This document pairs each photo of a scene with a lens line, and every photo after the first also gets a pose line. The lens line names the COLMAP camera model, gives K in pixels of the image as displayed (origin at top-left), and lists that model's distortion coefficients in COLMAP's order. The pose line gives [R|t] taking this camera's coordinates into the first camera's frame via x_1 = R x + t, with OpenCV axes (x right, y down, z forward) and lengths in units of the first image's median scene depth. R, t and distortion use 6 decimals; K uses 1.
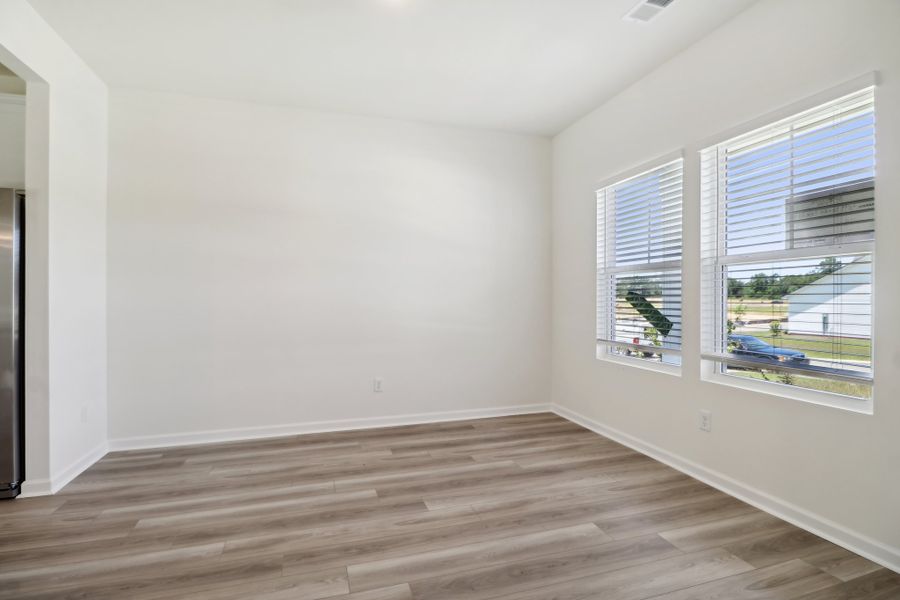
lens RADIAL K [[422.1, 0, 450.0], [0, 422.1, 300.0], [0, 0, 1]] dist [-0.001824, -0.000016]
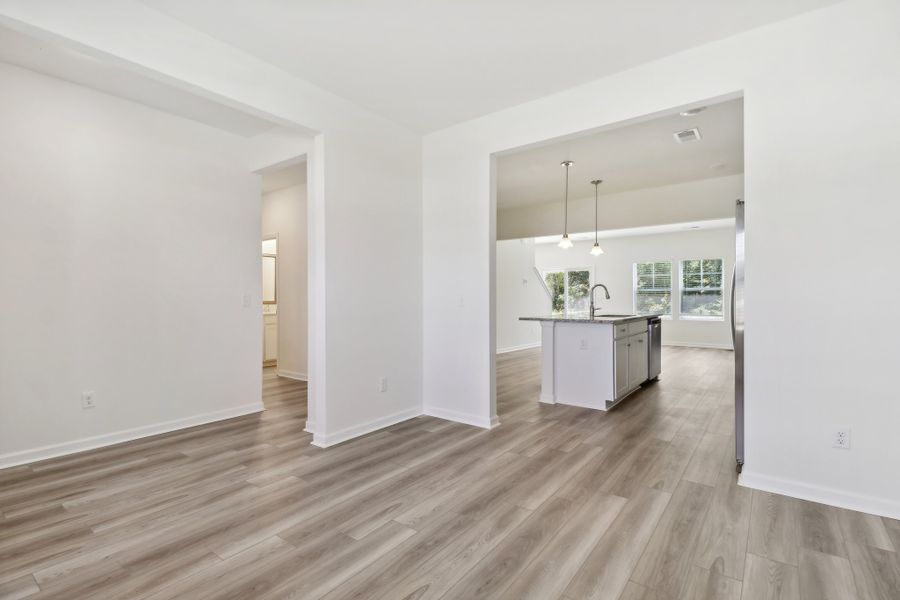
lens RADIAL K [[422.1, 0, 450.0], [0, 422.1, 300.0], [0, 0, 1]] dist [-0.001824, -0.000016]
pose [[-0.817486, 0.005055, -0.575927, 0.324669], [0.002787, 0.999984, 0.004822, -0.008433], [0.575942, 0.002336, -0.817487, 1.873897]]
